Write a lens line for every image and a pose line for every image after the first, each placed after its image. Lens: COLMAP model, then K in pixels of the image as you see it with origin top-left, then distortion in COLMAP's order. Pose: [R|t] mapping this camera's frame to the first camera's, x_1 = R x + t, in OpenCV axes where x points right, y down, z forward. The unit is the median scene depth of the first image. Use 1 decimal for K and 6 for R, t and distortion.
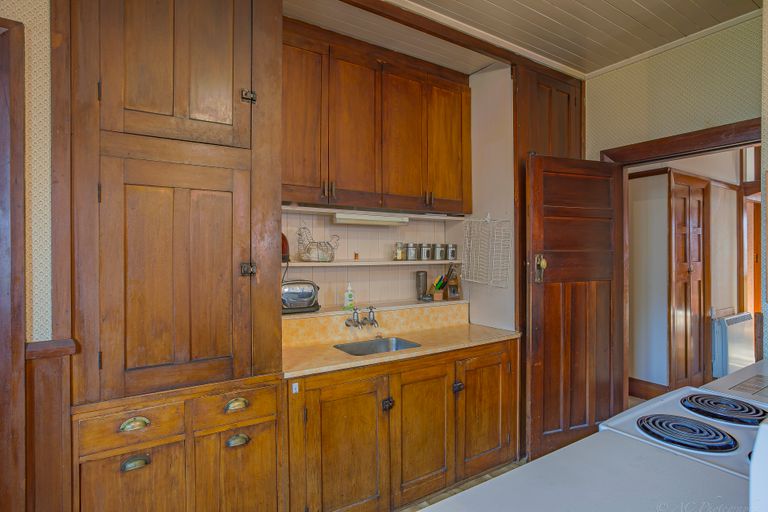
lens RADIAL K [[415.8, 0, 385.9], [0, 415.8, 256.1], [0, 0, 1]] dist [-0.035507, 0.005303]
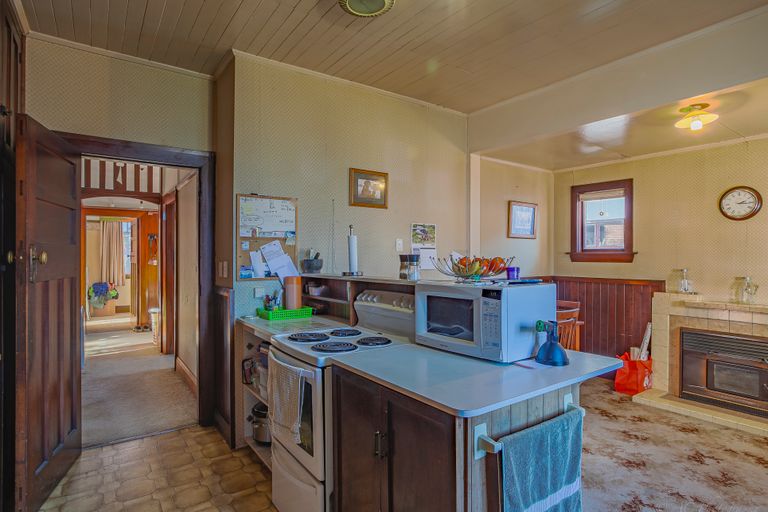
lens RADIAL K [[415.8, 0, 387.3], [0, 415.8, 254.9], [0, 0, 1]] dist [-0.035507, 0.005303]
pose [[-0.041870, 0.005312, 0.999109, -0.461709], [-0.001357, 0.999985, -0.005374, 0.020669], [-0.999122, -0.001581, -0.041862, 0.388991]]
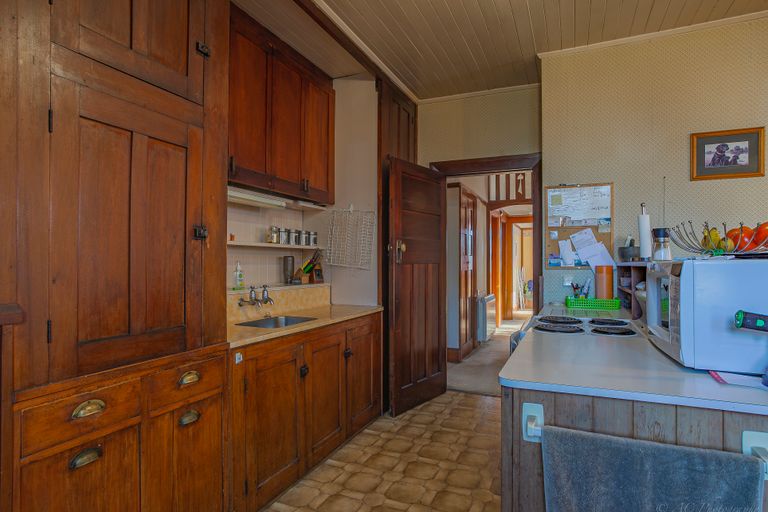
lens RADIAL K [[415.8, 0, 395.3], [0, 415.8, 260.6], [0, 0, 1]] dist [-0.035507, 0.005303]
pose [[0.838739, 0.005639, 0.544505, -0.337245], [-0.002049, 0.999972, -0.007199, 0.072221], [-0.544530, 0.004922, 0.838727, -0.017950]]
